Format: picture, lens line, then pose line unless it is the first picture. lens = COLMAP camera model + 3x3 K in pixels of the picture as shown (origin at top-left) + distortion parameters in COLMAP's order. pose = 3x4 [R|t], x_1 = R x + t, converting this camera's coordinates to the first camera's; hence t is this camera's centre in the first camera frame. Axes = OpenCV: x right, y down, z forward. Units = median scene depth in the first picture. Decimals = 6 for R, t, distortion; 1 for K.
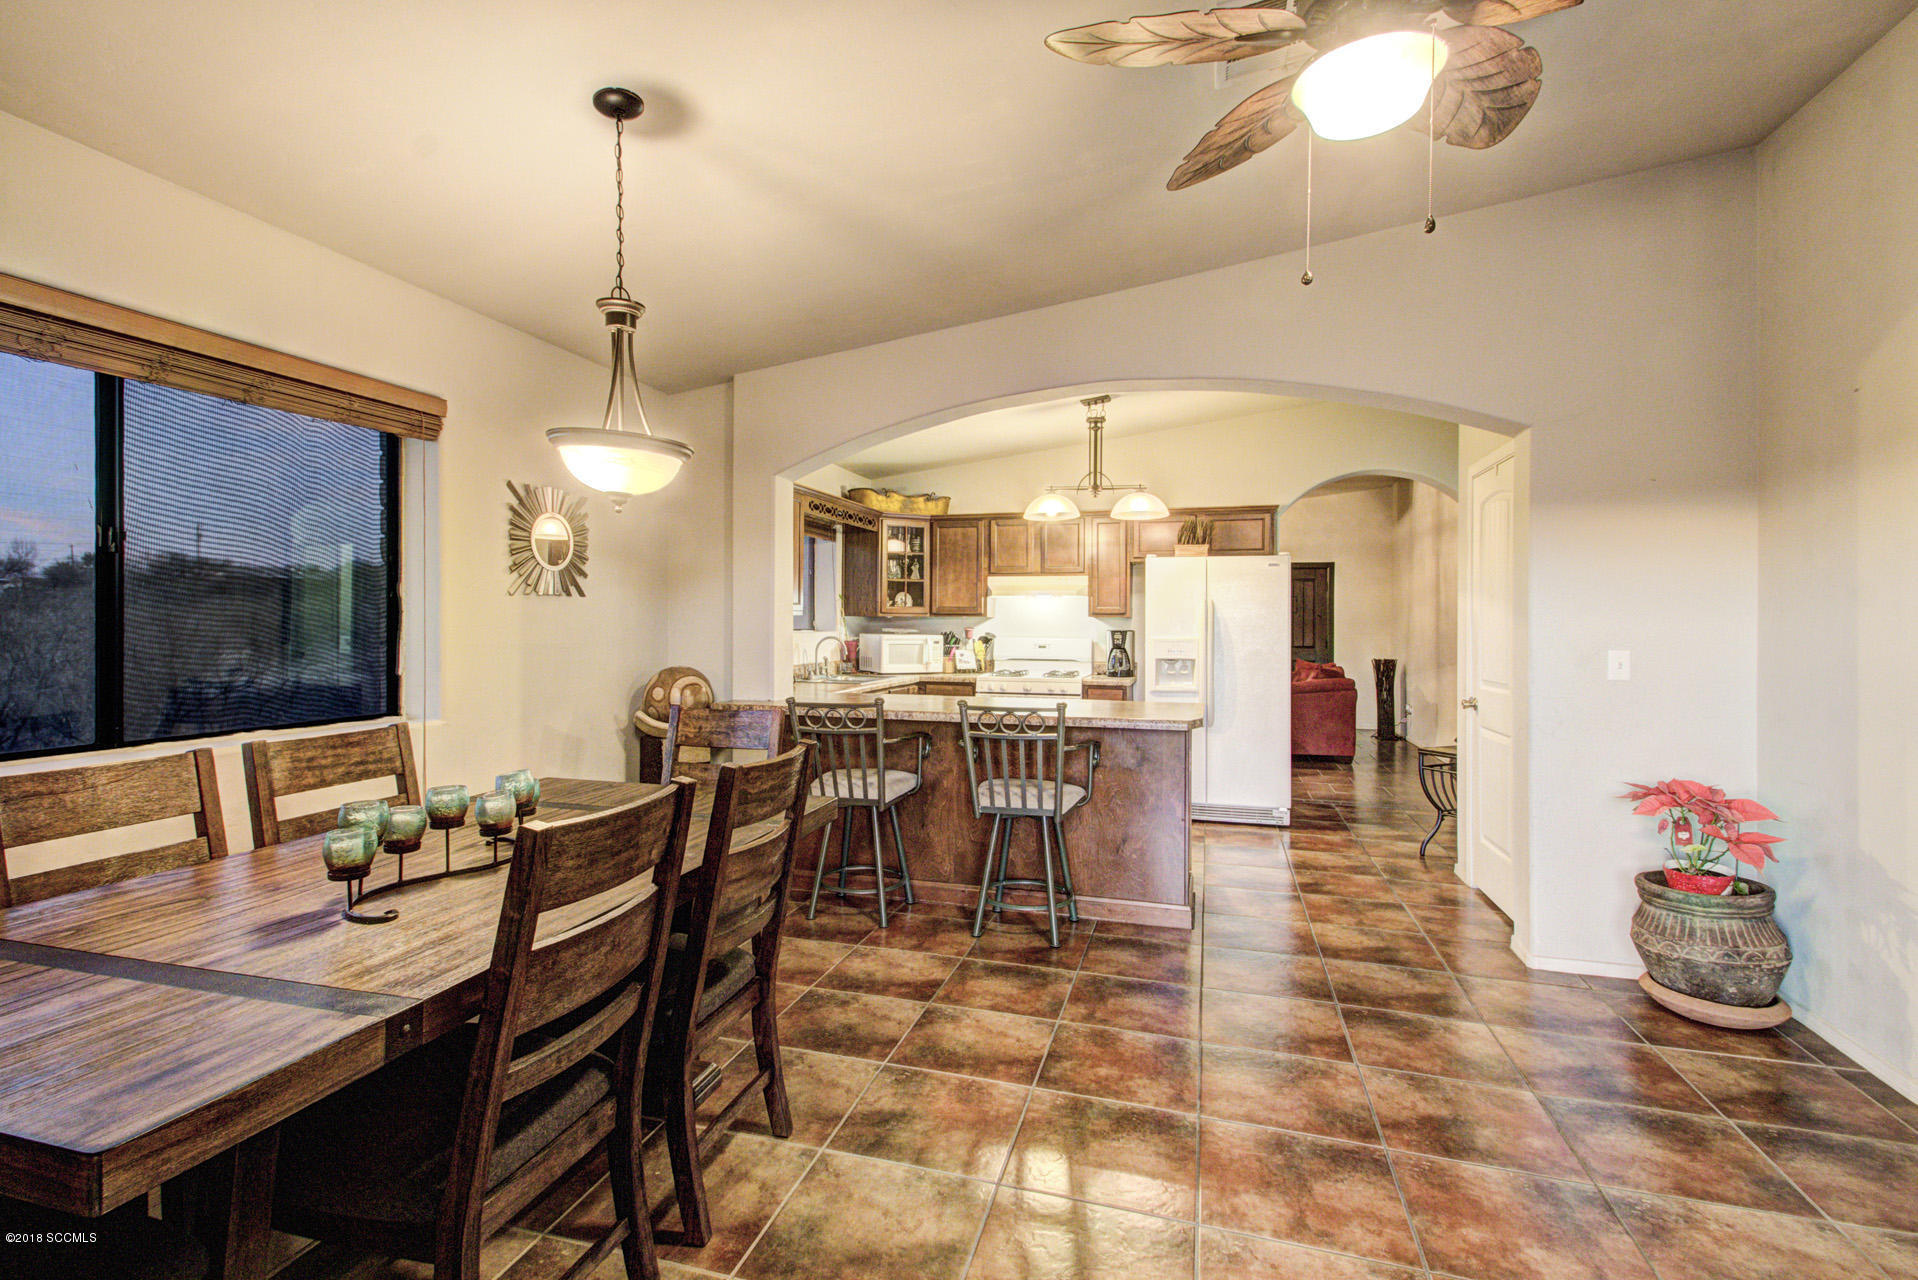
lens RADIAL K [[905.5, 0, 964.4], [0, 905.5, 634.0], [0, 0, 1]] dist [0.028245, -0.001990]
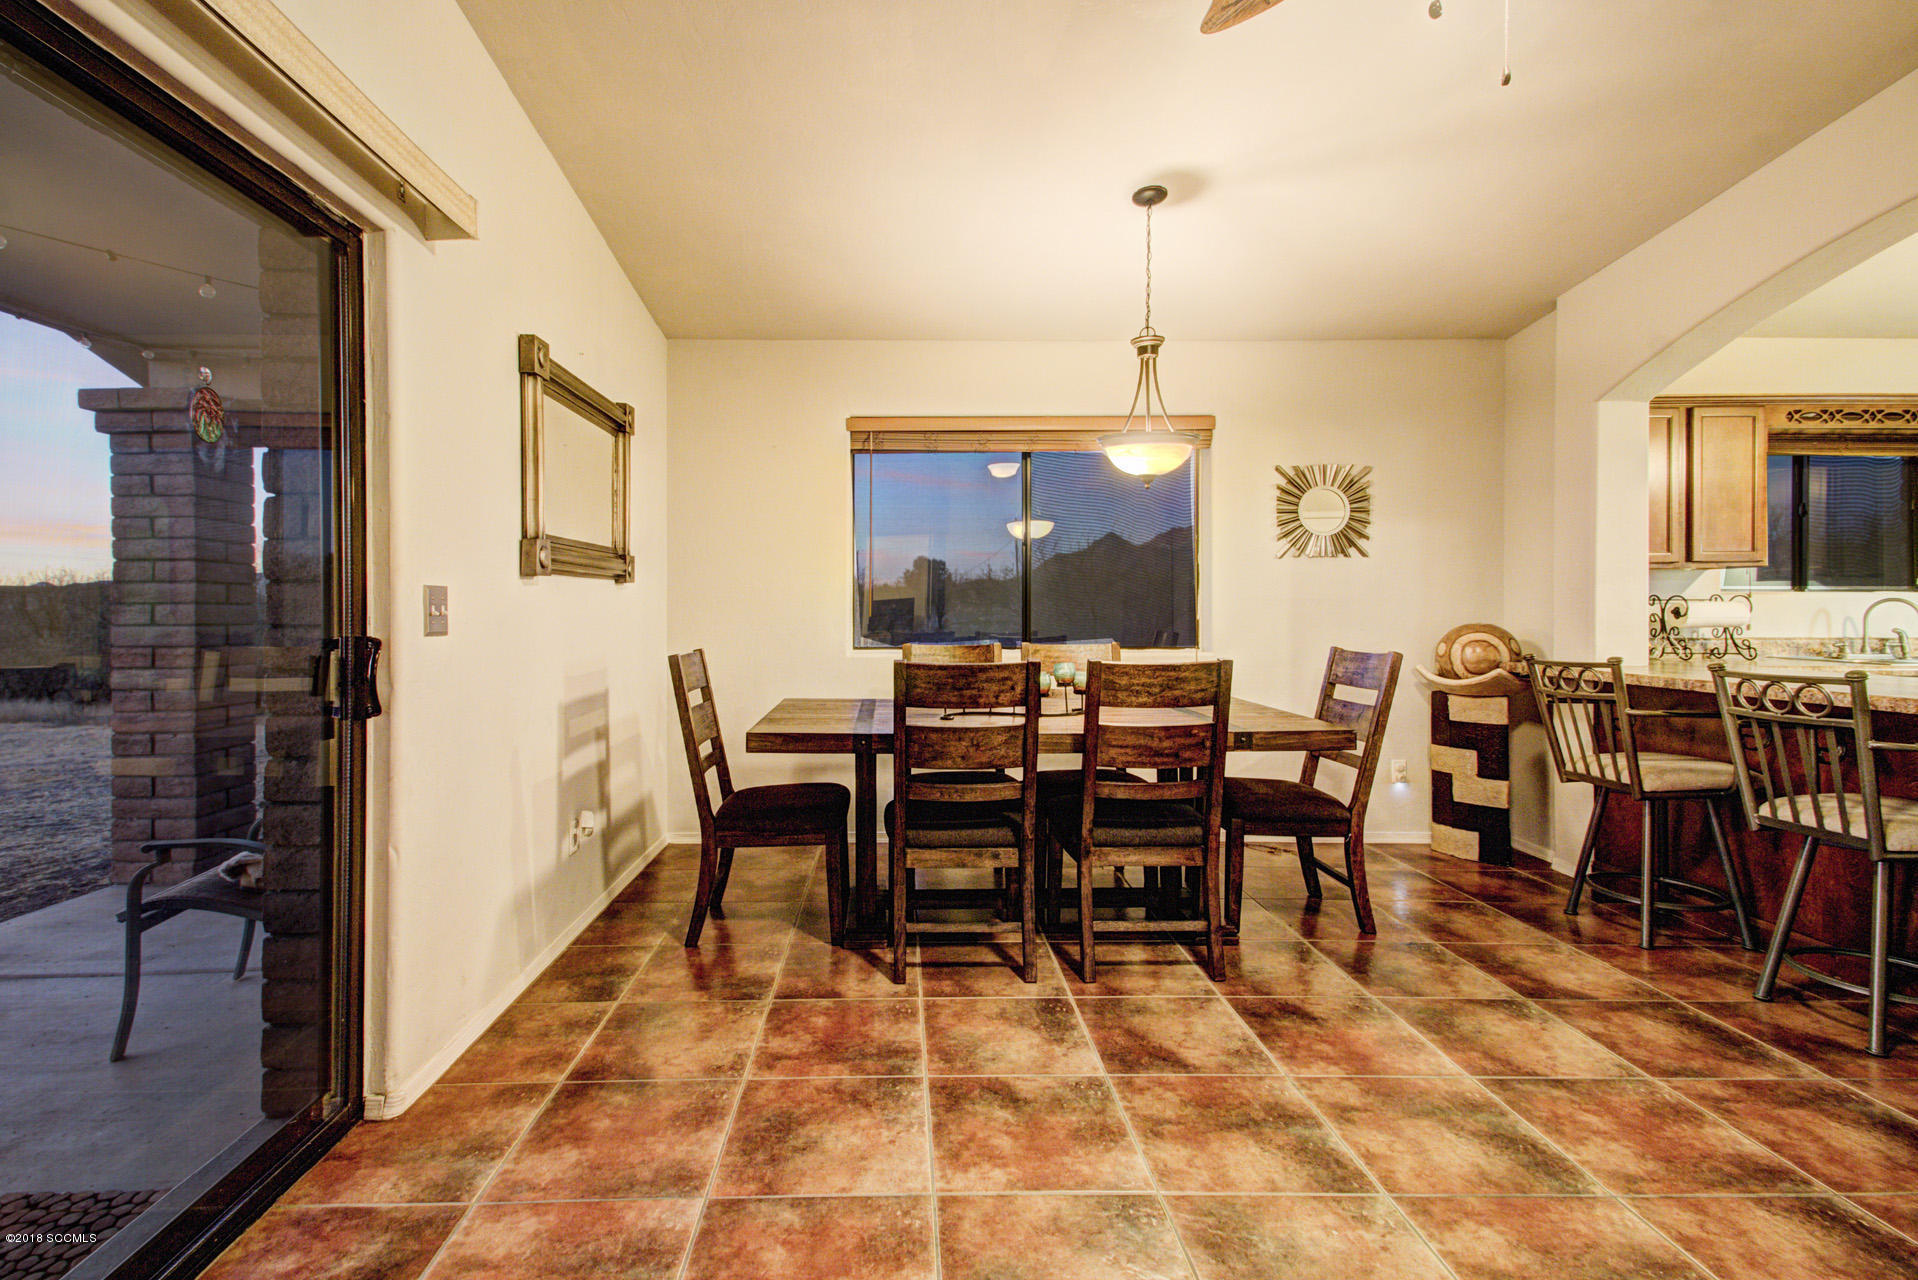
lens RADIAL K [[905.5, 0, 895.3], [0, 905.5, 621.5], [0, 0, 1]] dist [0.028245, -0.001990]
pose [[0.287054, 0.006665, -0.957891, 0.497592], [-0.009568, 0.999946, 0.004090, 0.039855], [0.957866, 0.007991, 0.287103, 0.137826]]
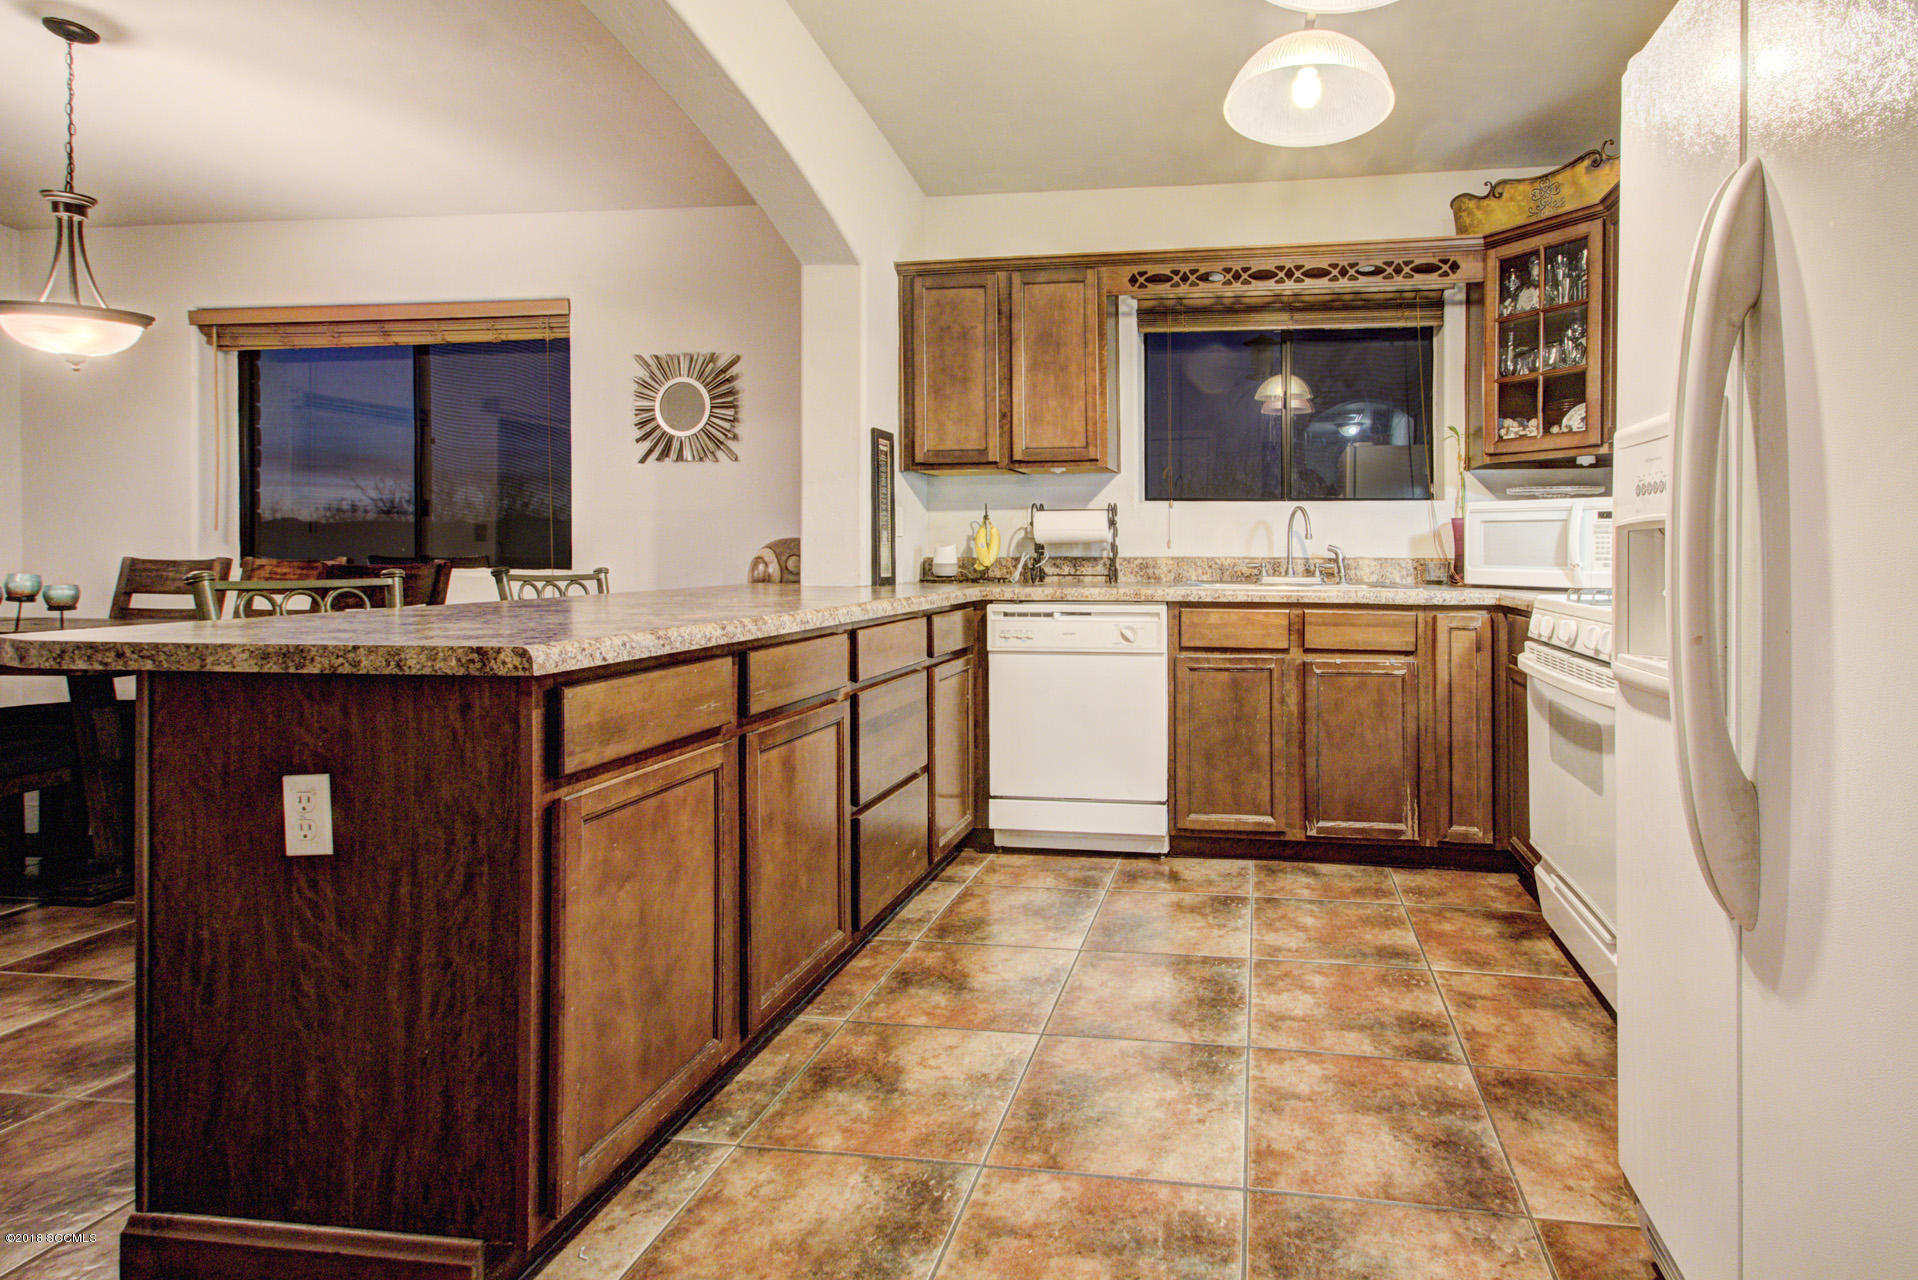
lens RADIAL K [[905.5, 0, 918.9], [0, 905.5, 555.4], [0, 0, 1]] dist [0.028245, -0.001990]
pose [[0.158142, 0.012578, -0.987336, 0.553835], [-0.012198, 0.999867, 0.010784, 0.045141], [0.987341, 0.010338, 0.158274, 1.072014]]
